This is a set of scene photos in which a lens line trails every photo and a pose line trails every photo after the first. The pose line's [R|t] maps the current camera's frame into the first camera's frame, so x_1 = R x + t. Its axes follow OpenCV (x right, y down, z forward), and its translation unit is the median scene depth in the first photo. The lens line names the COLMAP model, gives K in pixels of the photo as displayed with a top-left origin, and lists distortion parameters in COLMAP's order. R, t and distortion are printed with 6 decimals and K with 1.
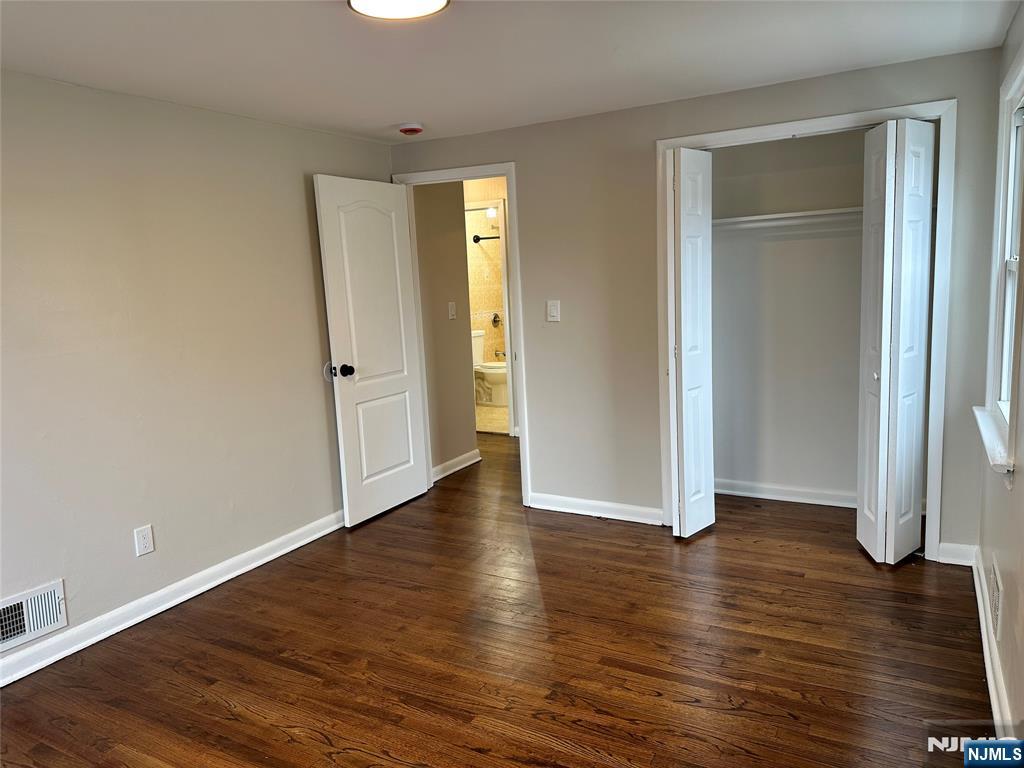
lens RADIAL K [[725.2, 0, 511.9], [0, 725.2, 380.9], [0, 0, 1]] dist [0.036034, -0.069299]
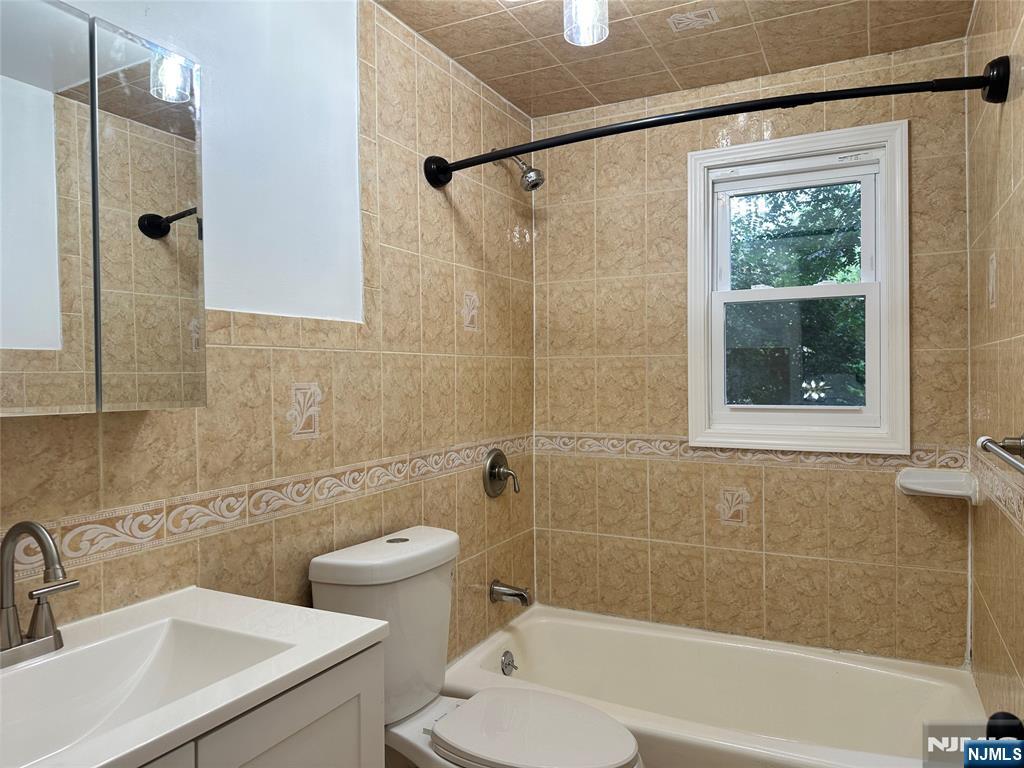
lens RADIAL K [[725.2, 0, 498.3], [0, 725.2, 349.9], [0, 0, 1]] dist [0.036034, -0.069299]
pose [[0.999297, 0.026151, 0.026858, -0.031353], [-0.021768, 0.988116, -0.152164, -0.091098], [-0.030518, 0.151472, 0.987990, 0.733186]]
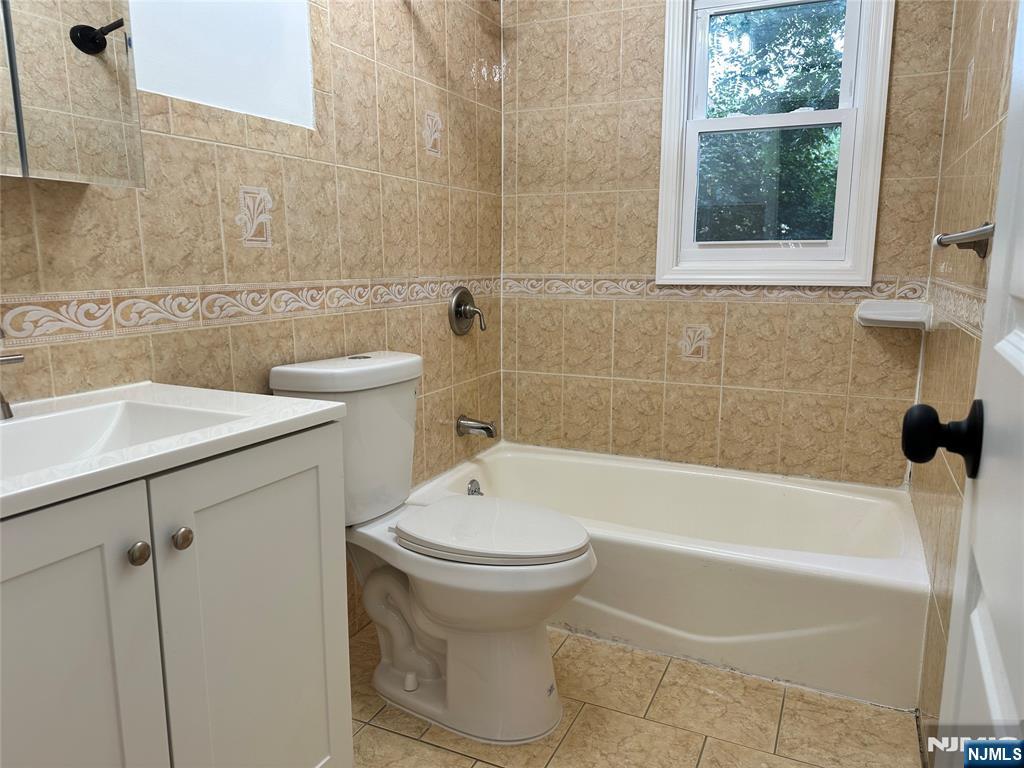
lens RADIAL K [[725.2, 0, 507.8], [0, 725.2, 392.2], [0, 0, 1]] dist [0.036034, -0.069299]
pose [[0.997312, 0.020684, 0.070295, -0.024588], [-0.023152, 0.999138, 0.034467, -0.064326], [-0.069522, -0.036002, 0.996931, 0.737124]]
